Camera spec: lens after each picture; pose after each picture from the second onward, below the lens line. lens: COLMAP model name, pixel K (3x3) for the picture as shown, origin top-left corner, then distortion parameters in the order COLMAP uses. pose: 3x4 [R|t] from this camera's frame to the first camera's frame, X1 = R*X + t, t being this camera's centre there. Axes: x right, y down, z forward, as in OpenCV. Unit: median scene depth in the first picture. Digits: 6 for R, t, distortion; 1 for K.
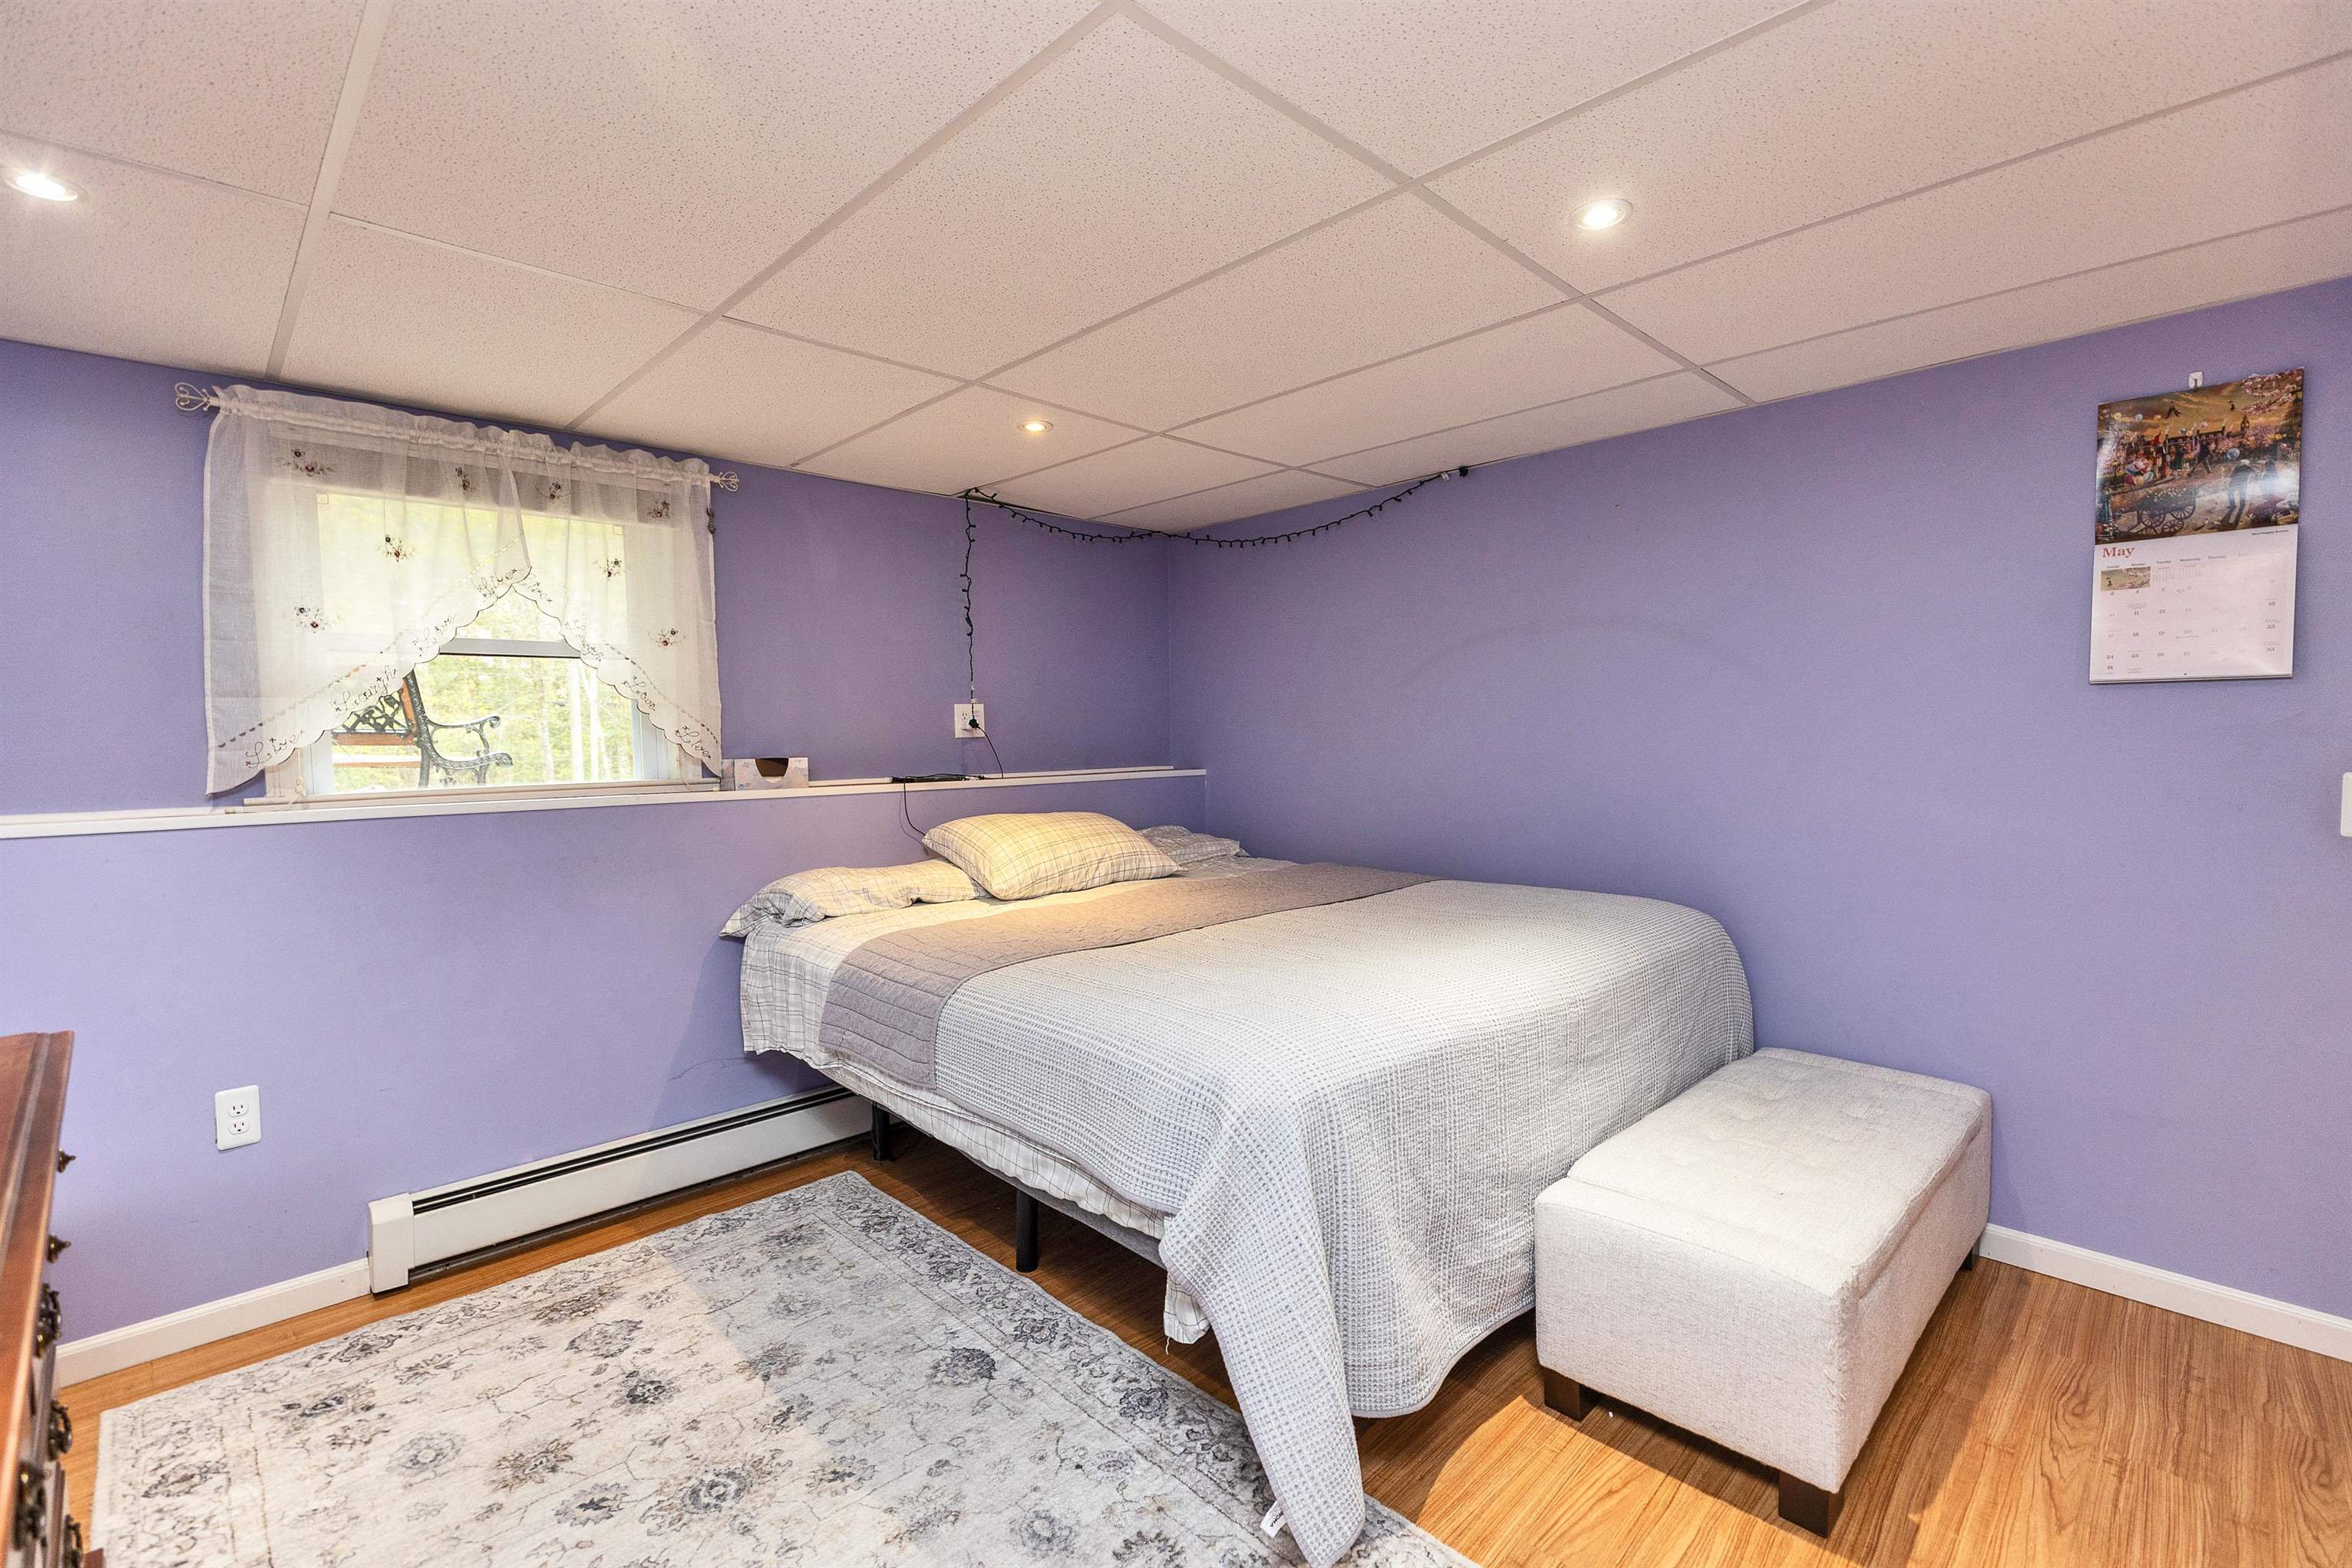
lens RADIAL K [[1050.7, 0, 1165.8], [0, 1050.7, 796.2], [0, 0, 1]] dist [0.001933, -0.000246]
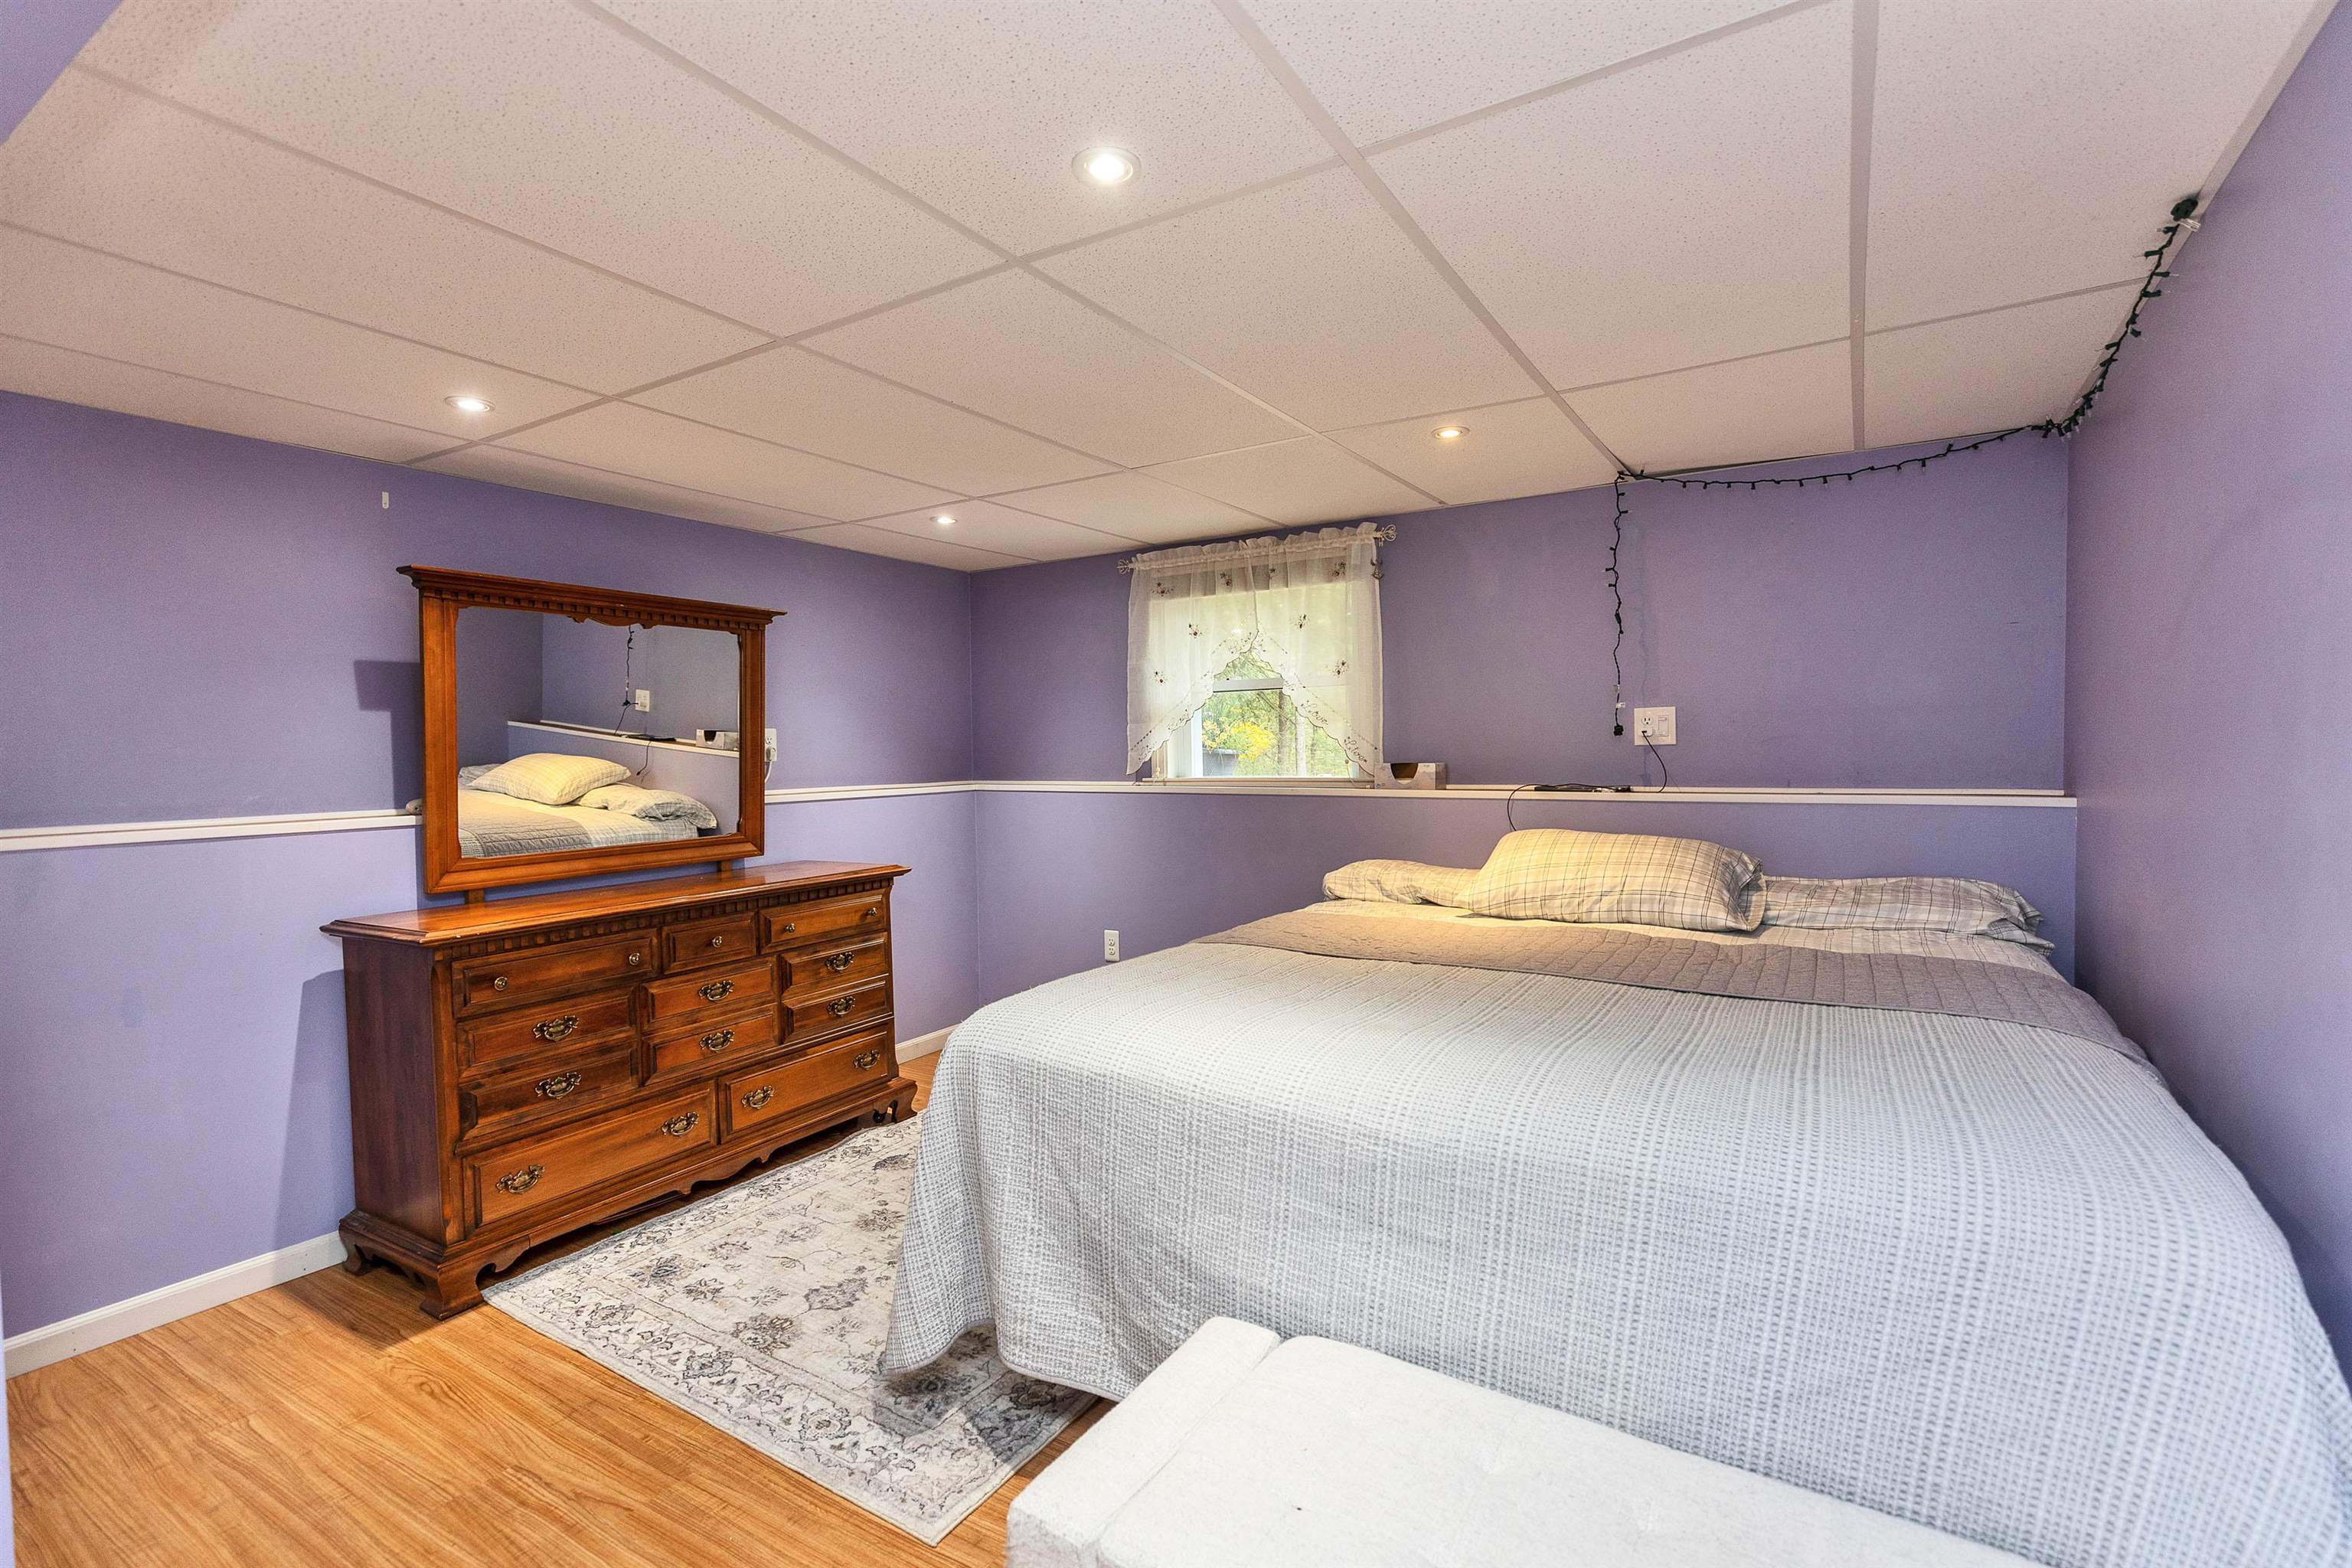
lens RADIAL K [[1050.7, 0, 1165.8], [0, 1050.7, 796.2], [0, 0, 1]] dist [0.001933, -0.000246]
pose [[0.239359, 0.056952, -0.969259, 0.921963], [-0.047268, 0.997778, 0.046955, -0.055146], [0.969780, 0.034576, 0.241519, 0.607909]]
